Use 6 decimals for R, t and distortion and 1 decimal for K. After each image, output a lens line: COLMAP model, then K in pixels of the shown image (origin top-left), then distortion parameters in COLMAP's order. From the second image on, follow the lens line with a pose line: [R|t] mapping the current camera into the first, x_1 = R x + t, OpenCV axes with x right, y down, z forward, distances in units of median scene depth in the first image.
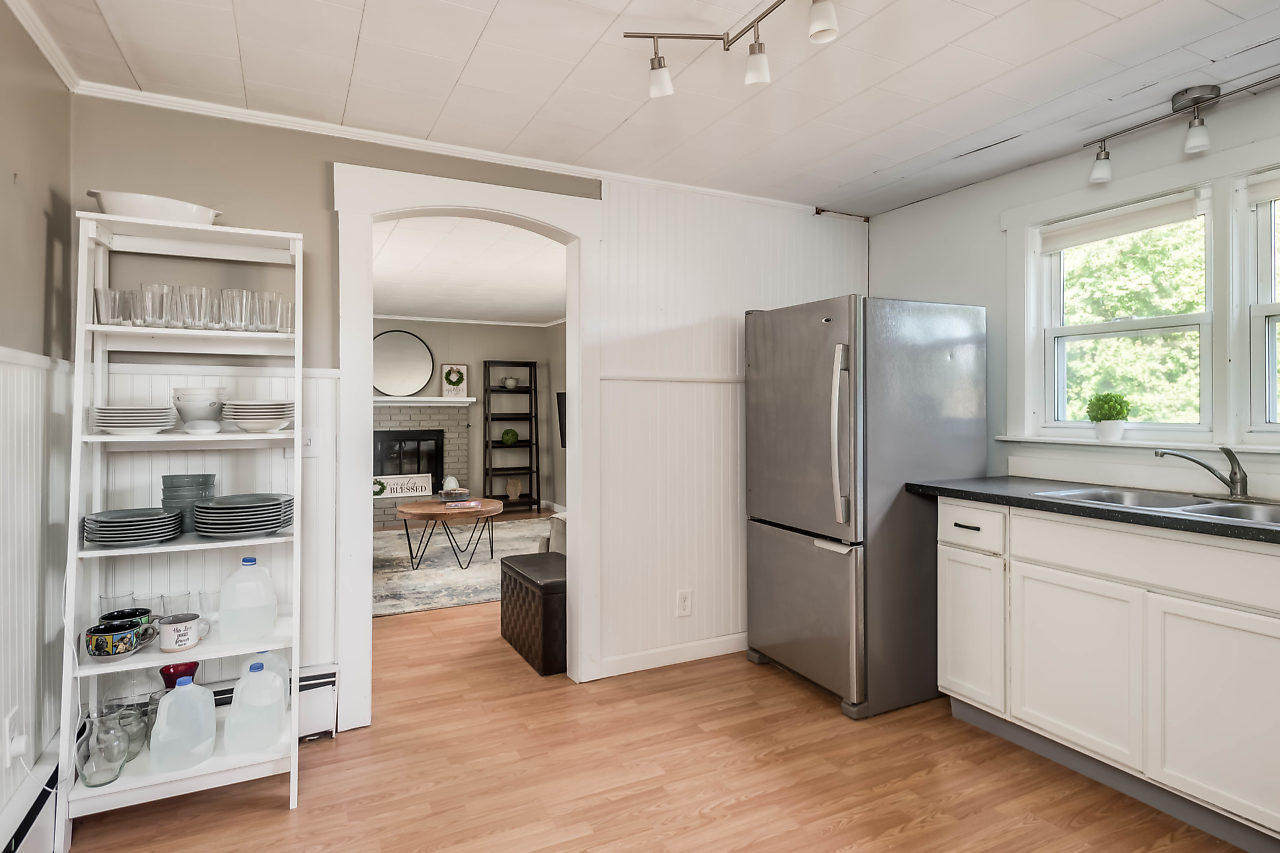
lens RADIAL K [[692.0, 0, 642.3], [0, 692.0, 392.4], [0, 0, 1]] dist [0.013211, 0.000039]
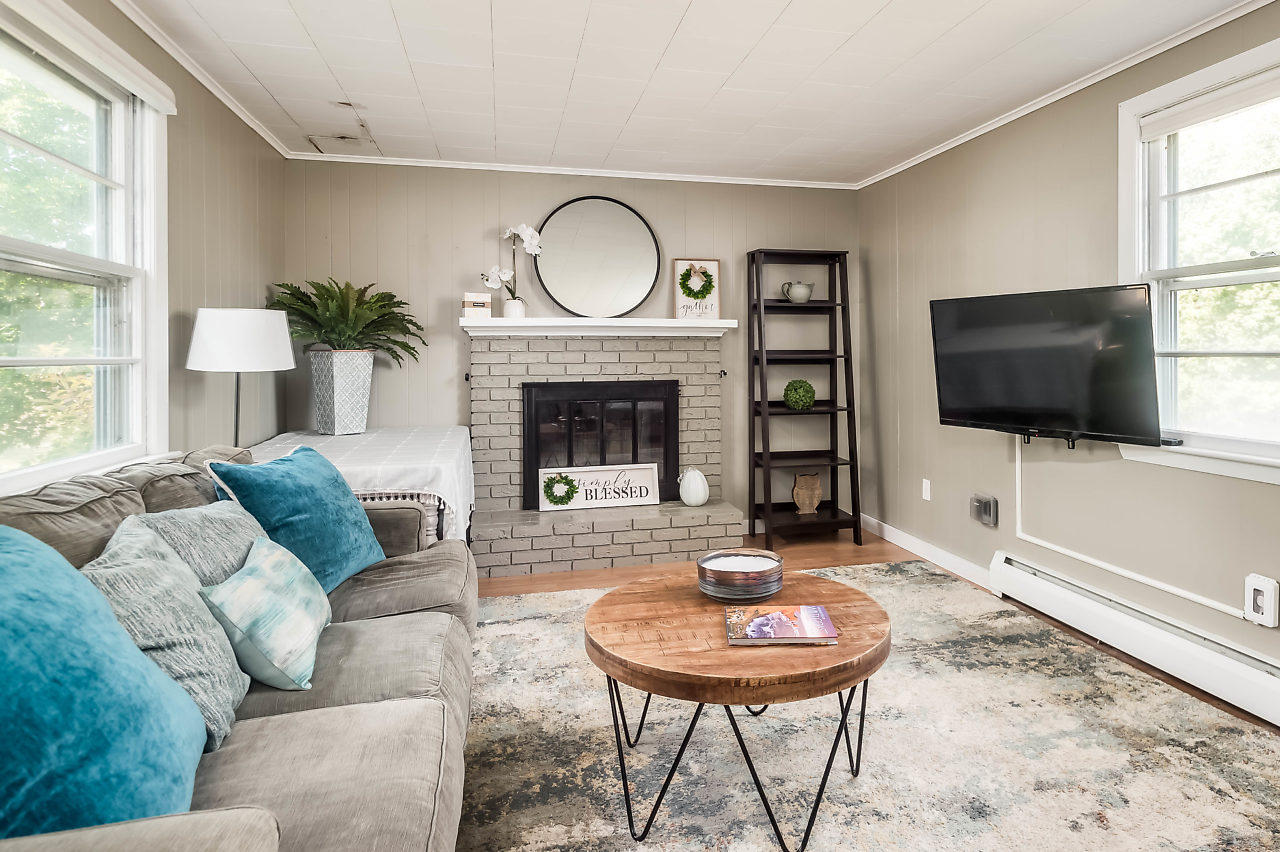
lens RADIAL K [[692.0, 0, 688.5], [0, 692.0, 352.8], [0, 0, 1]] dist [0.013211, 0.000039]
pose [[0.971968, -0.008663, -0.234956, -0.151158], [0.011342, 0.999885, 0.010052, 0.026708], [0.234841, -0.012435, 0.971954, 0.474592]]
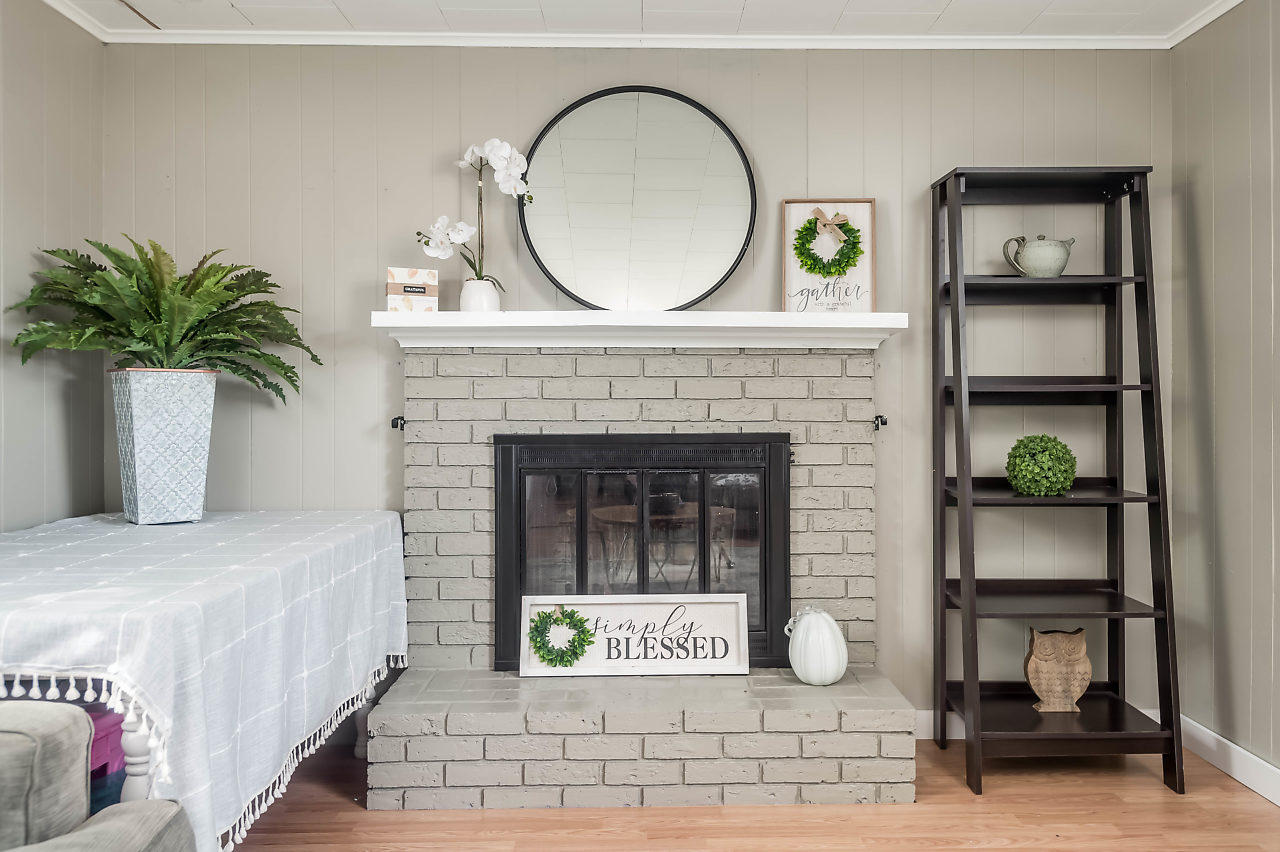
lens RADIAL K [[926.4, 0, 665.9], [0, 926.4, 403.9], [0, 0, 1]] dist [0.038646, -0.015191]
pose [[0.899255, -0.006679, -0.437373, -0.166876], [0.009512, 0.999946, 0.004288, 0.039113], [0.437321, -0.008016, 0.899270, 0.634830]]
